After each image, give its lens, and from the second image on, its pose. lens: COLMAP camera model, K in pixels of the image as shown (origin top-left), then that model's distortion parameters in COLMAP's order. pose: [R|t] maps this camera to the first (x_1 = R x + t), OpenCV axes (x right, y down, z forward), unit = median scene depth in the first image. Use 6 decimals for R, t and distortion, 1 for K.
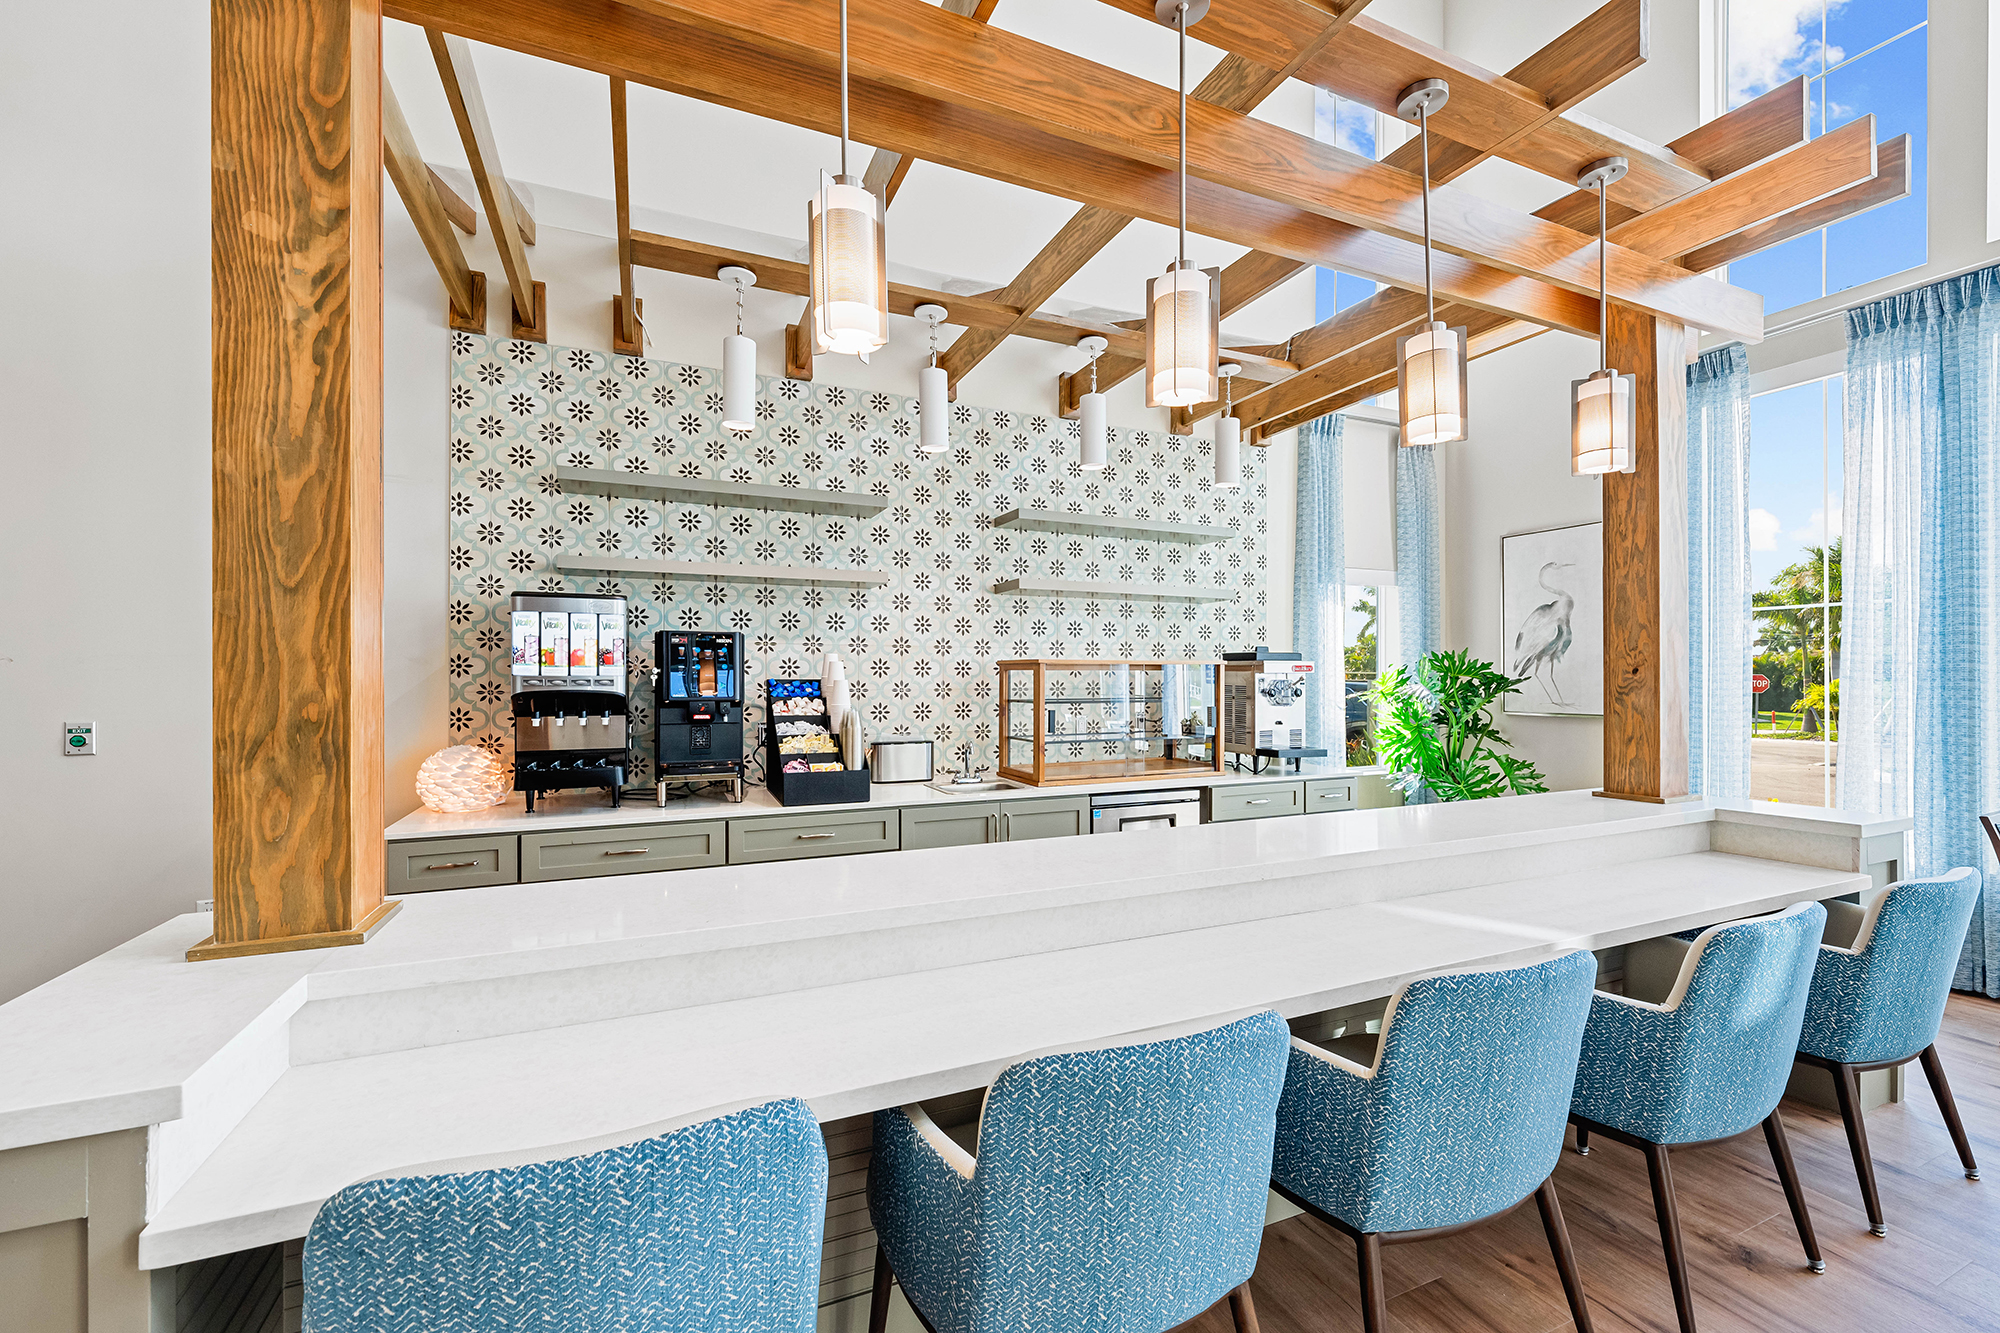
lens RADIAL K [[824.8, 0, 998.6], [0, 824.8, 673.6], [0, 0, 1]] dist [0.000234, 0.000403]
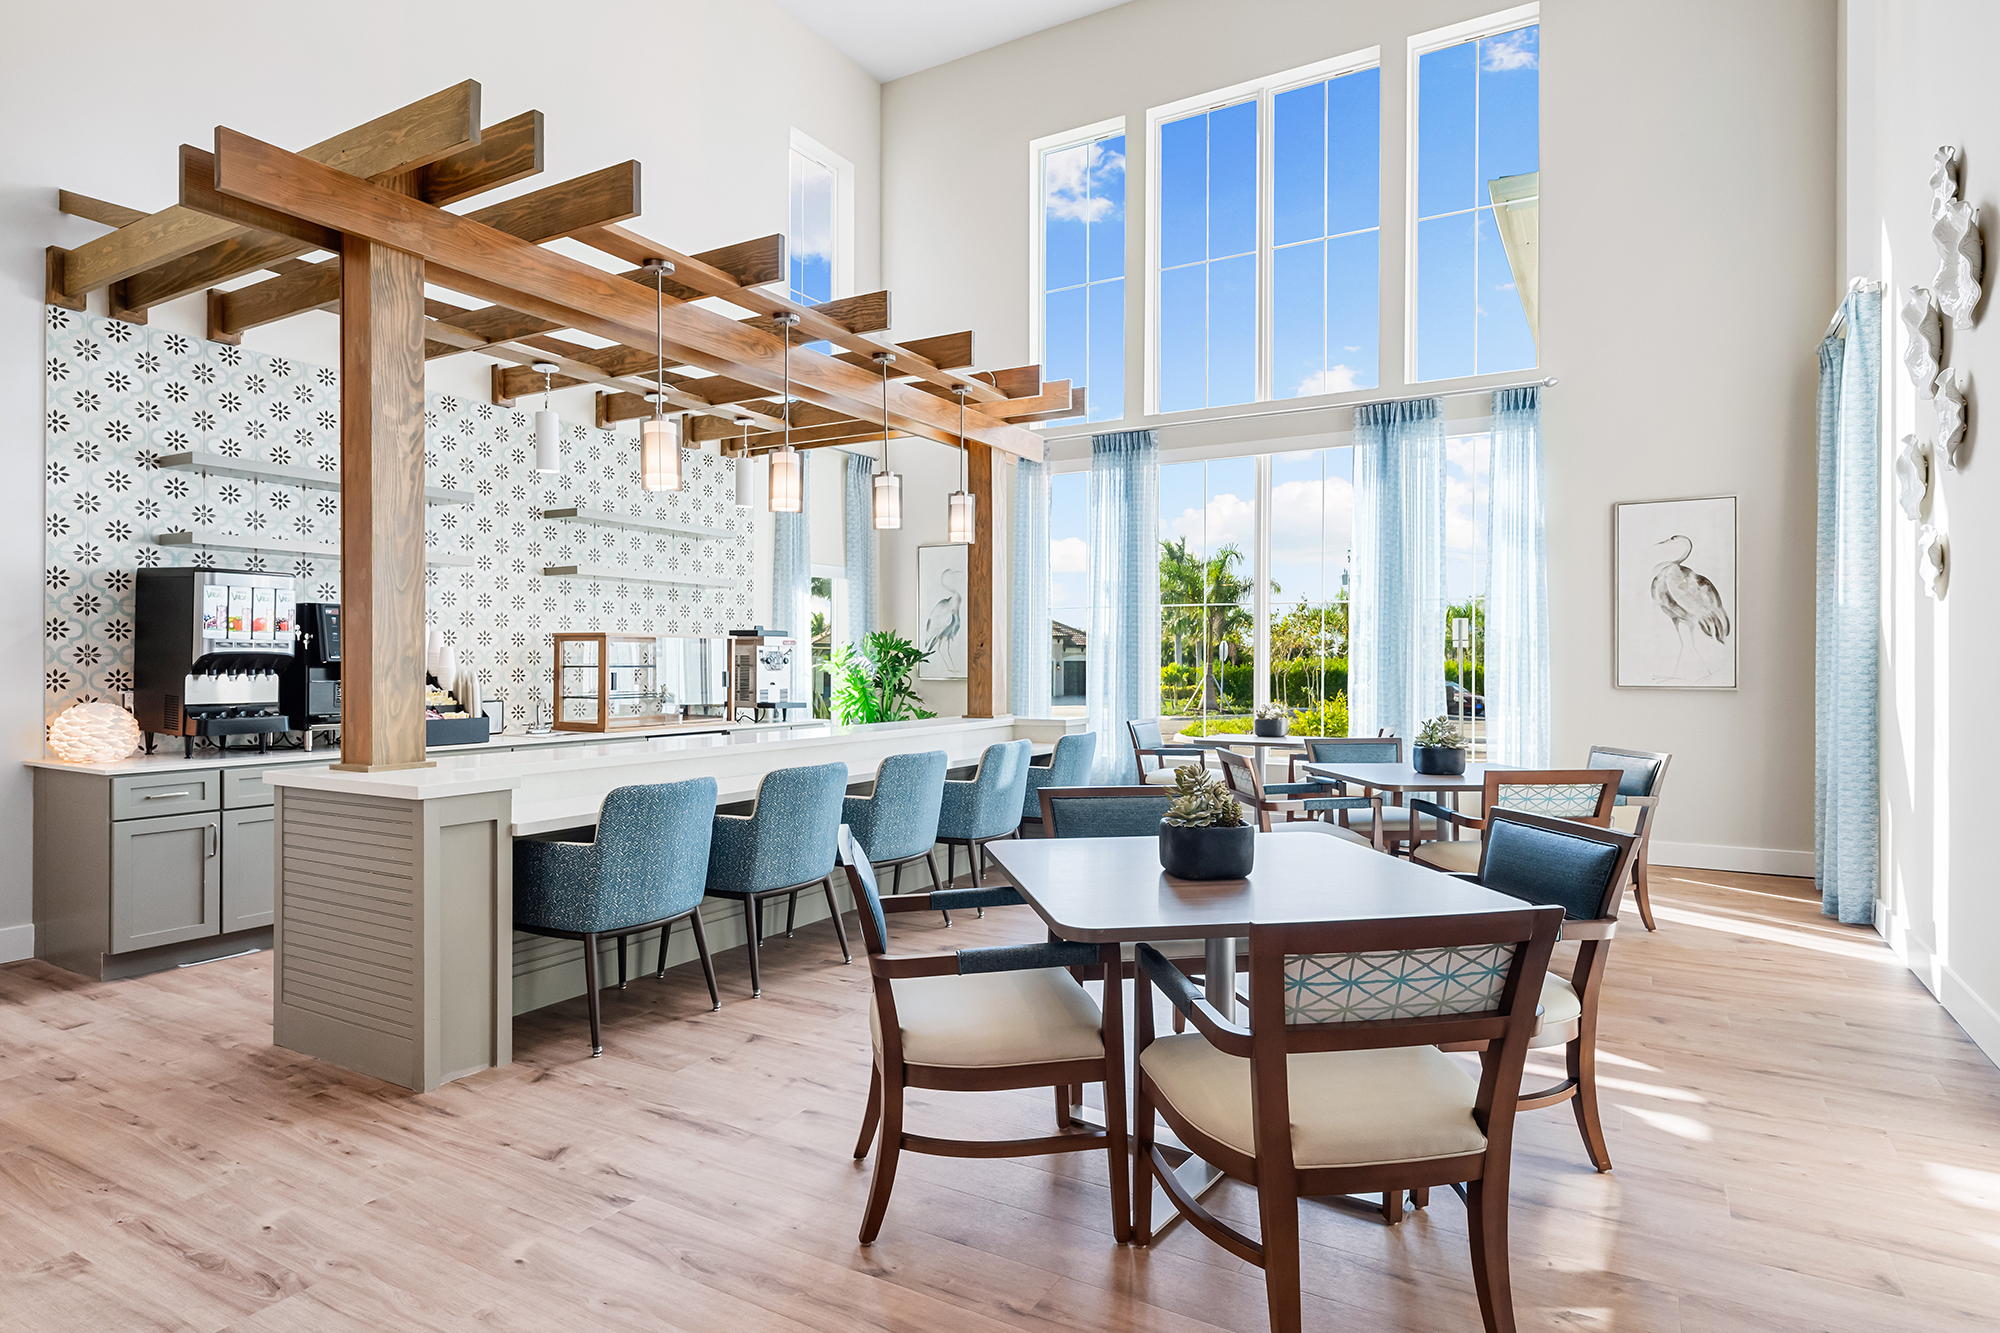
lens RADIAL K [[1086.6, 0, 1005.5], [0, 1086.6, 663.7], [0, 0, 1]] dist [0.003984, 0.000590]
pose [[0.809625, 0.000280, 0.586947, -0.442813], [-0.004486, 0.999974, 0.005709, 0.018779], [-0.586930, -0.007255, 0.809605, -0.732471]]
